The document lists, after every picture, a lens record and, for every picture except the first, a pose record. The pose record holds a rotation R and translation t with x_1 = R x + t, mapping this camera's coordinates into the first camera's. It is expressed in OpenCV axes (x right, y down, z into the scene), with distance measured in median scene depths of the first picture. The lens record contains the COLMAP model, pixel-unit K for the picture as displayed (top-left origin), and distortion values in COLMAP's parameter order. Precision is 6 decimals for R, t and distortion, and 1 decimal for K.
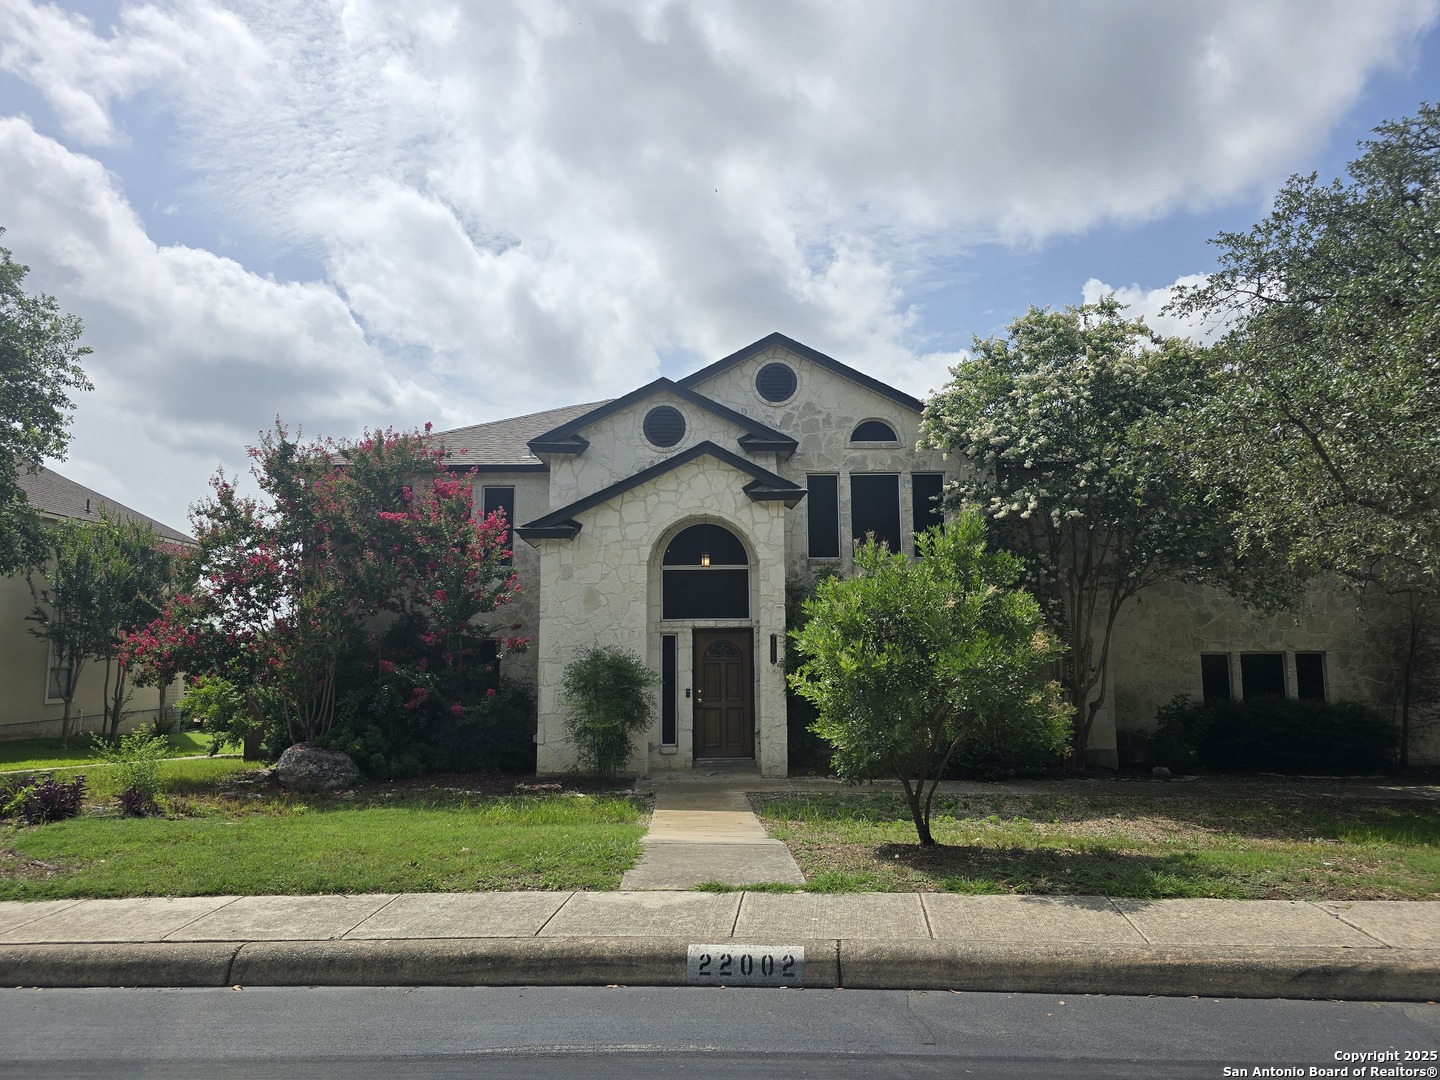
lens RADIAL K [[963.8, 0, 720.8], [0, 963.8, 533.9], [0, 0, 1]] dist [0.035696, -0.040426]
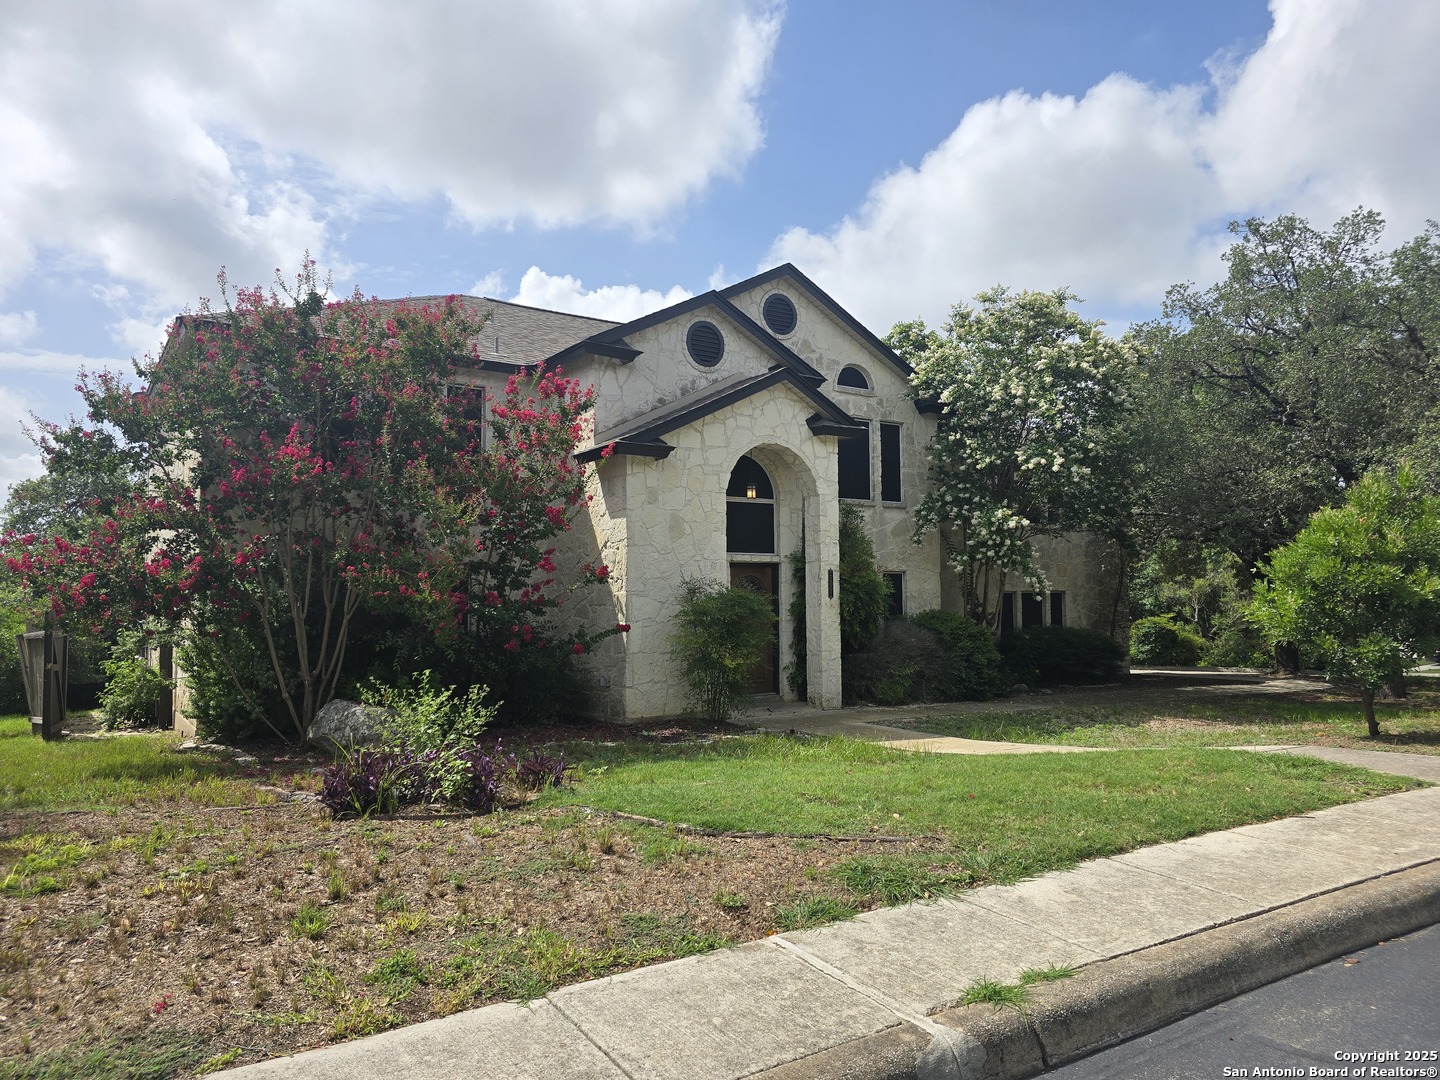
lens RADIAL K [[963.8, 0, 720.3], [0, 963.8, 546.9], [0, 0, 1]] dist [0.035696, -0.040426]
pose [[0.837216, 0.030088, 0.546044, -0.568971], [-0.065671, 0.996791, 0.045764, 0.040639], [-0.542915, -0.074173, 0.836505, 0.213856]]
